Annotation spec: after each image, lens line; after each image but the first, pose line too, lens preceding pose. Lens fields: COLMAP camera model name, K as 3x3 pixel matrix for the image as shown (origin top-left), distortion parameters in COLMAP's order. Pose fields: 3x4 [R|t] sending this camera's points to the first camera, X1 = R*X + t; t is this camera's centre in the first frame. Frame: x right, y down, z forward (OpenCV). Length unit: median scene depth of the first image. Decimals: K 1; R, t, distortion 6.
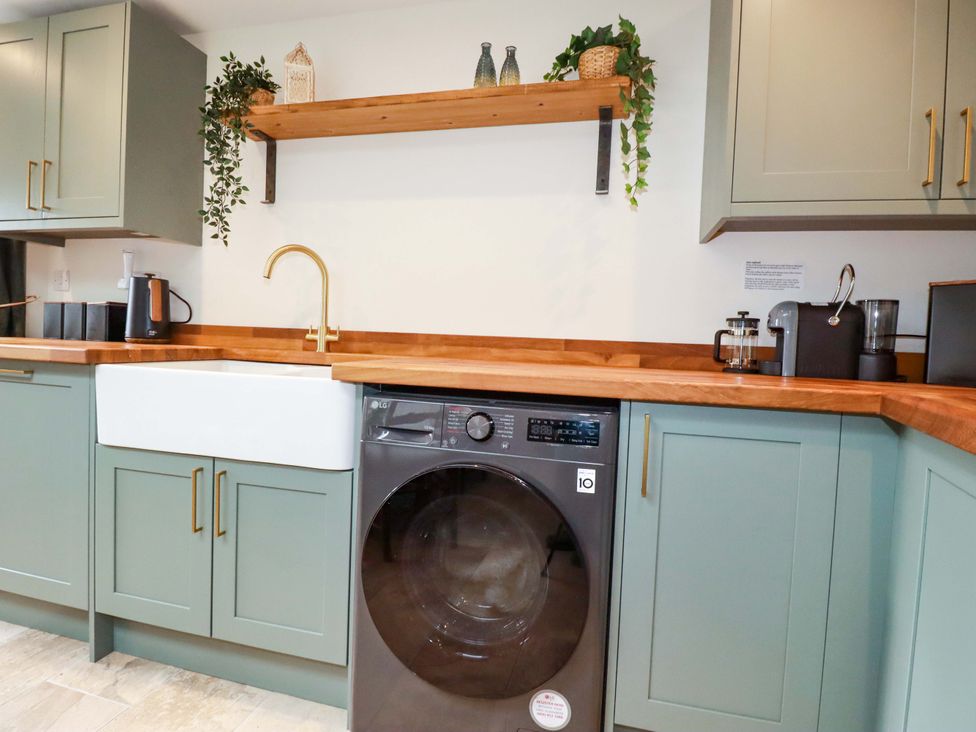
lens RADIAL K [[637.0, 0, 486.5], [0, 637.0, 358.9], [0, 0, 1]] dist [-0.044241, 0.000597]
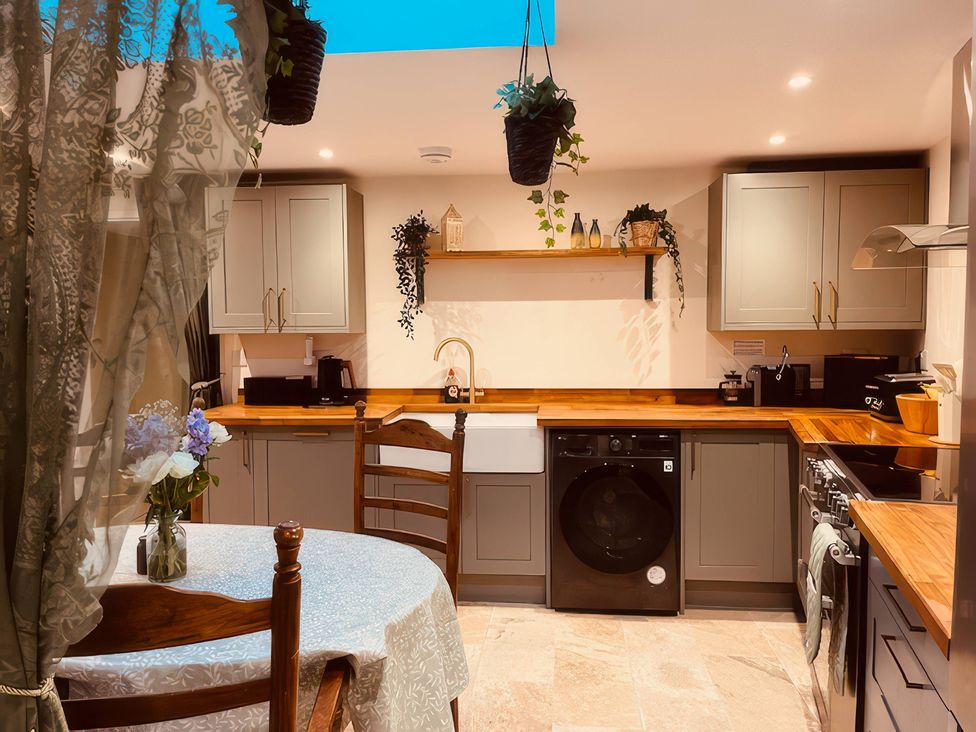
lens RADIAL K [[1051.1, 0, 510.0], [0, 1051.1, 365.3], [0, 0, 1]] dist [0.020667, -0.007946]
pose [[0.984280, -0.063230, 0.164907, -0.677871], [0.055826, 0.997230, 0.049156, -0.259058], [-0.167558, -0.039177, 0.985084, -1.755551]]
